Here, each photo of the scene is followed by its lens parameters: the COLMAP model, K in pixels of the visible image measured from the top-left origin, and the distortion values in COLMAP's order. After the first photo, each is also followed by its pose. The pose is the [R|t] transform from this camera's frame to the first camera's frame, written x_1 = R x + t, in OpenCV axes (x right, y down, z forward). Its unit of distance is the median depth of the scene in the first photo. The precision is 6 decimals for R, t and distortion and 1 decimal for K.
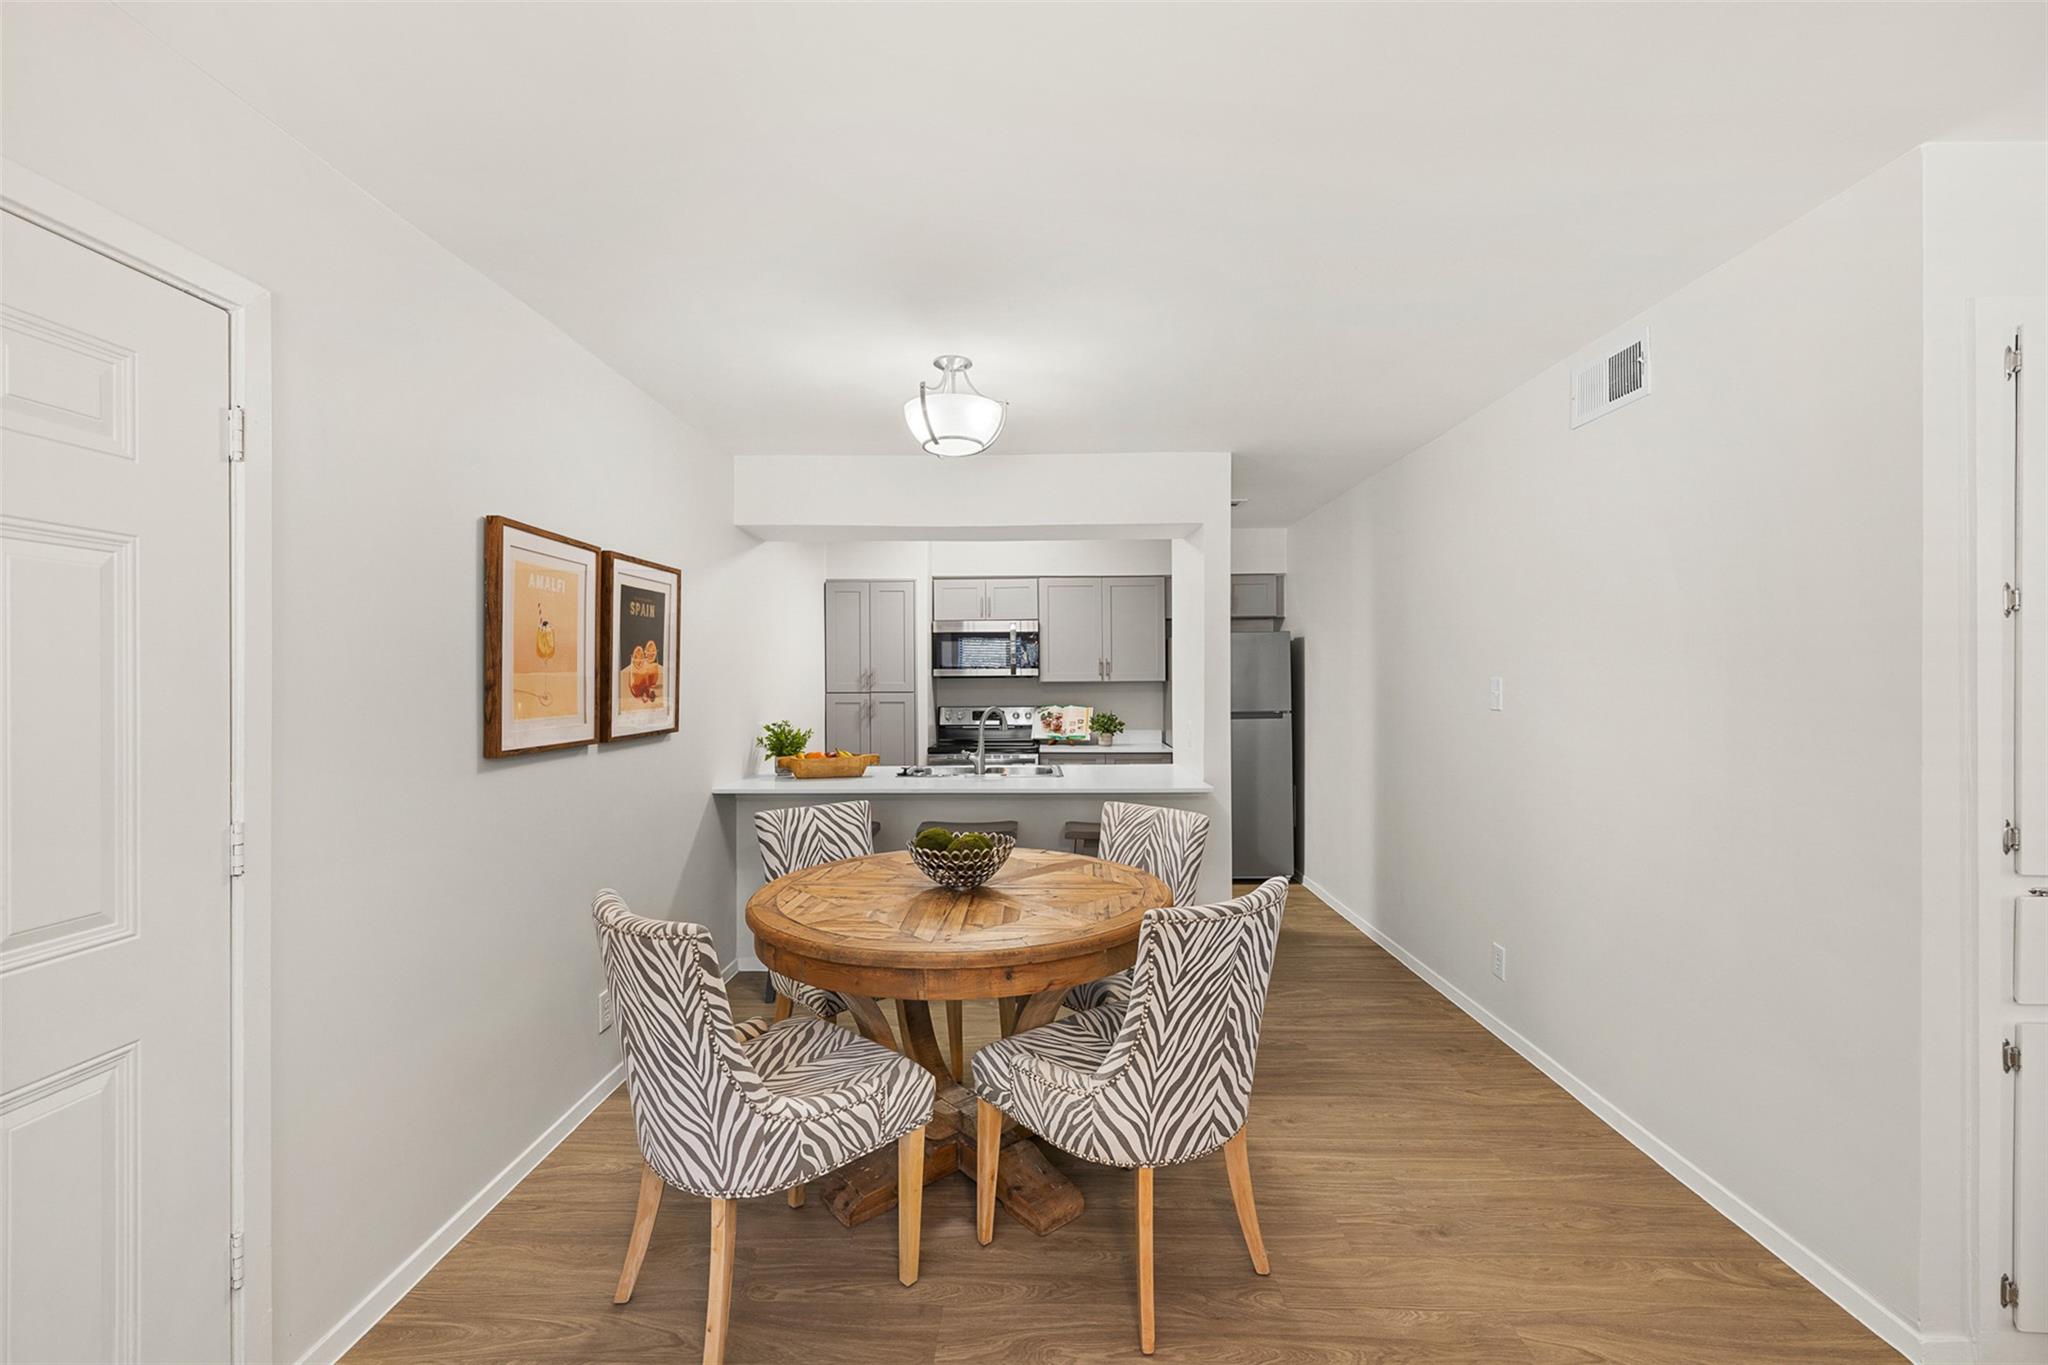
lens RADIAL K [[870.2, 0, 1022.2], [0, 870.2, 678.2], [0, 0, 1]] dist [0.001131, 0.000753]
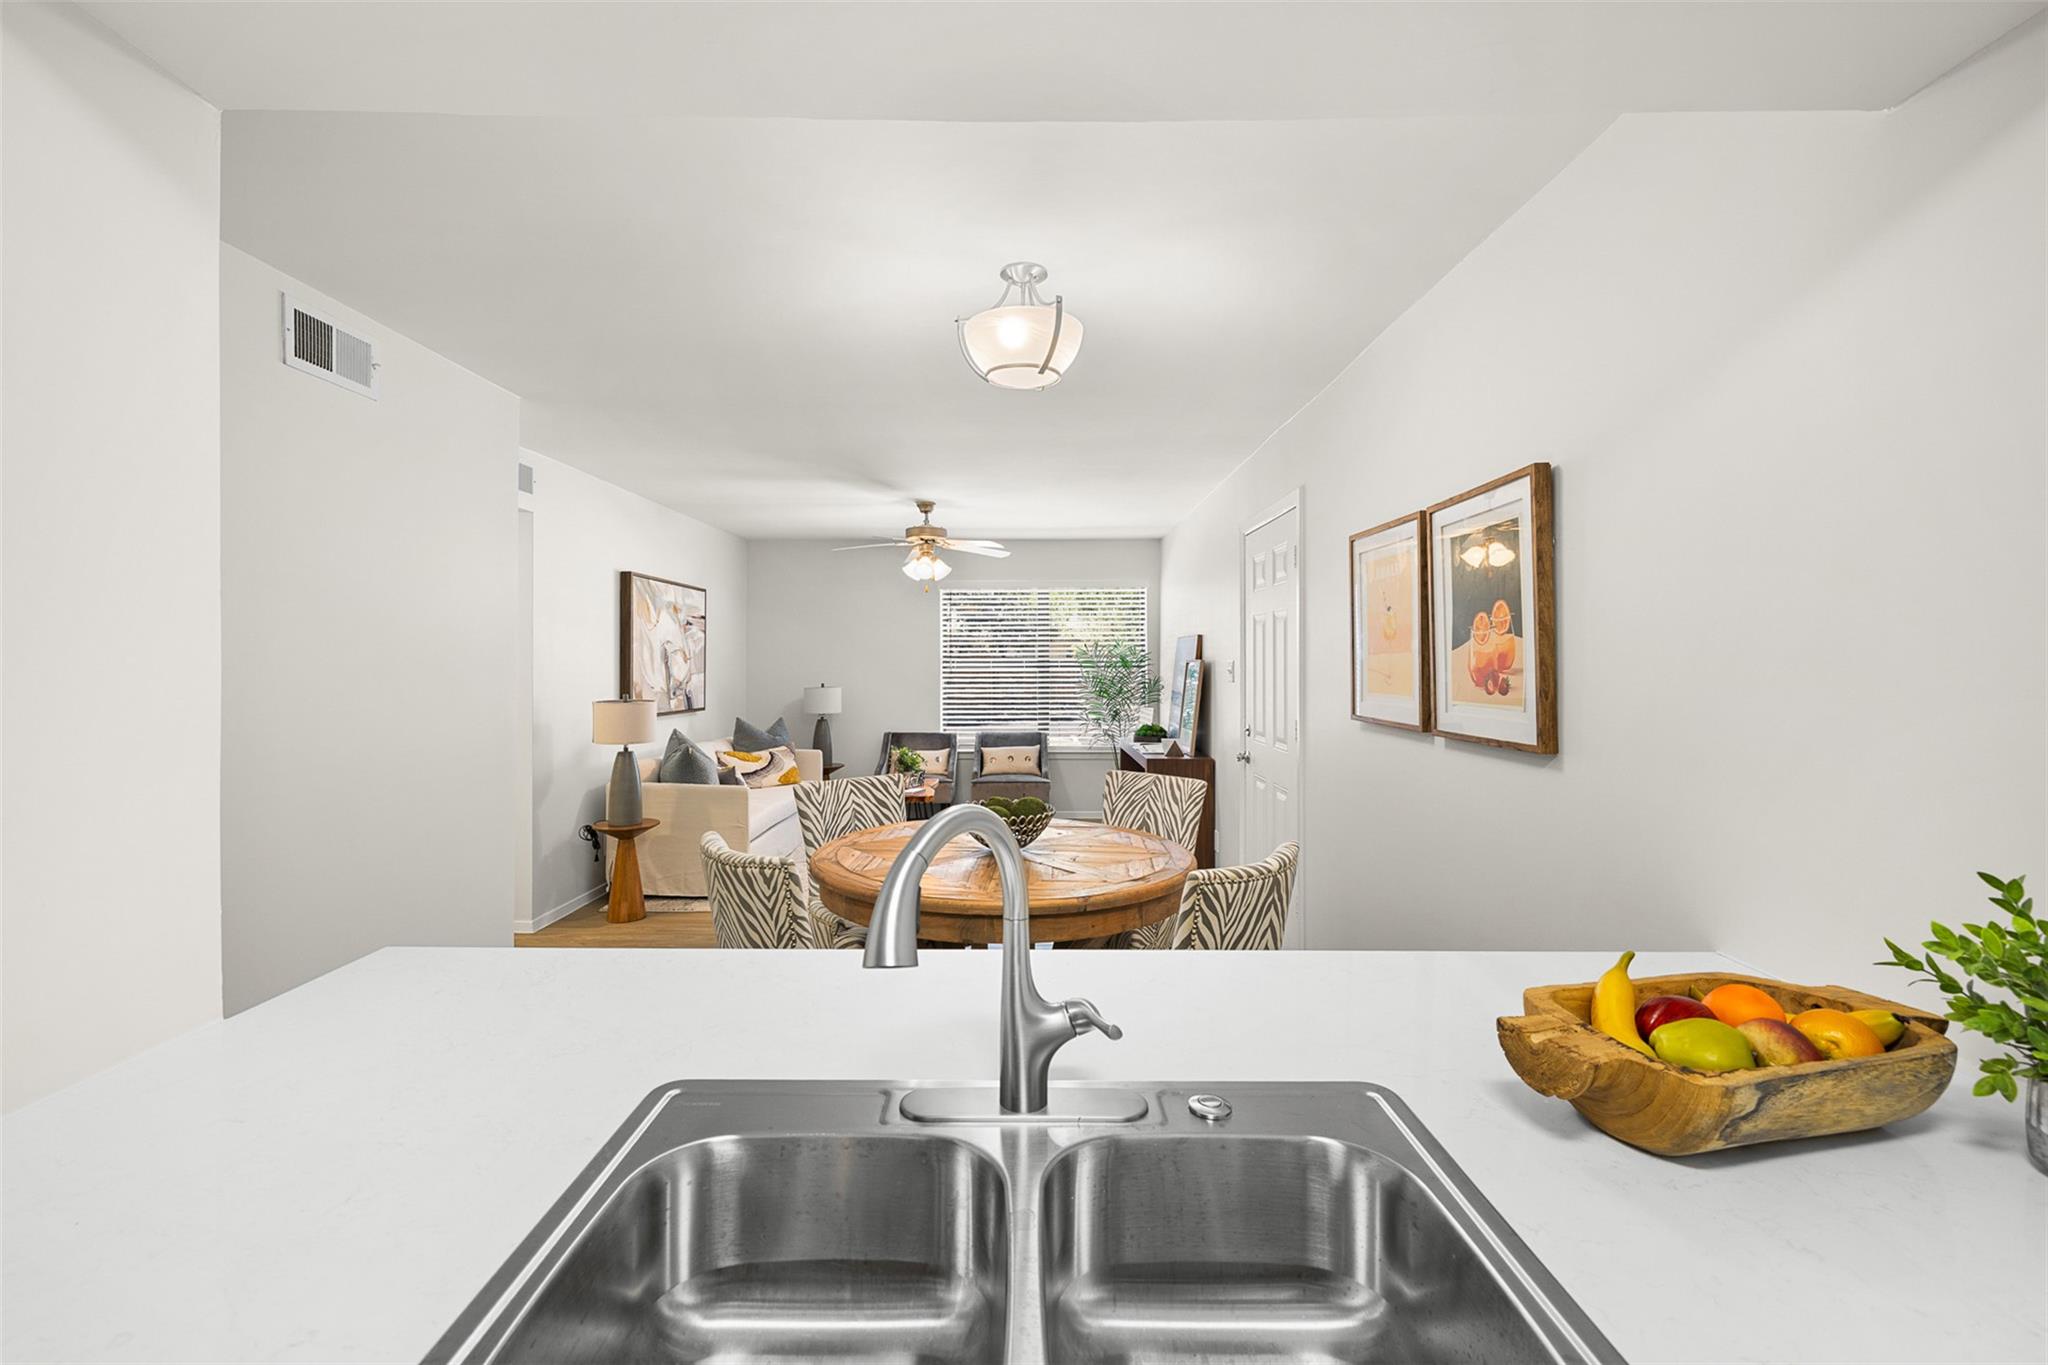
lens RADIAL K [[870.2, 0, 1010.9], [0, 870.2, 651.4], [0, 0, 1]] dist [0.001131, 0.000753]
pose [[-0.999980, 0.002104, 0.005950, -0.070103], [0.002044, 0.999946, -0.010196, 0.000347], [-0.005971, -0.010184, -0.999930, 1.797059]]
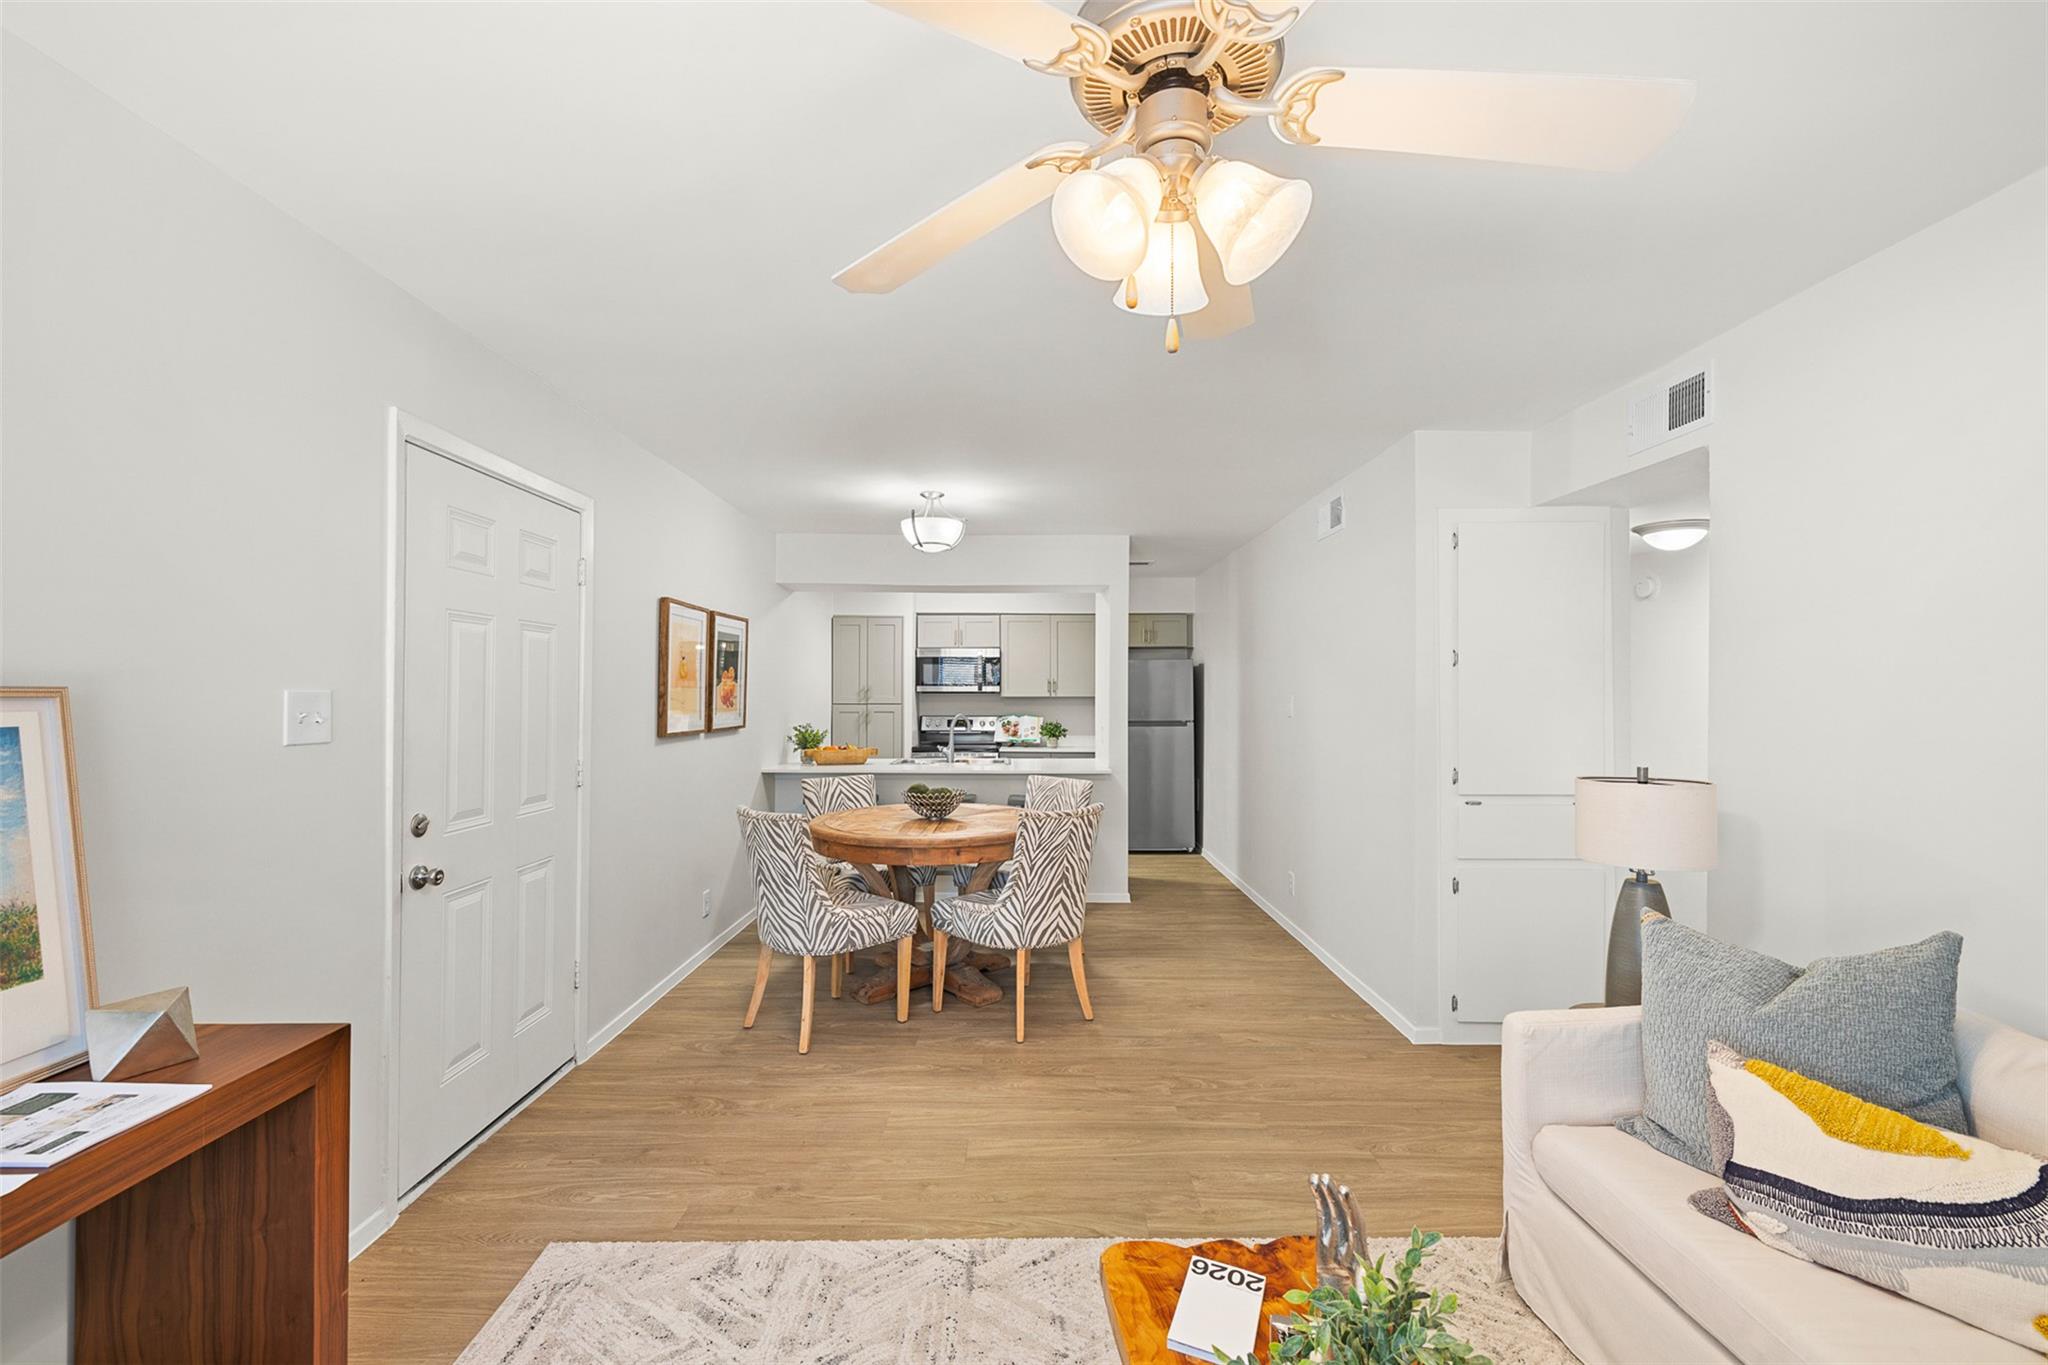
lens RADIAL K [[870.2, 0, 1021.8], [0, 870.2, 687.1], [0, 0, 1]] dist [0.001131, 0.000753]
pose [[0.999767, 0.007610, 0.020222, 0.052993], [-0.007448, 0.999939, -0.008101, 0.000775], [-0.020282, 0.007948, 0.999763, -0.570499]]
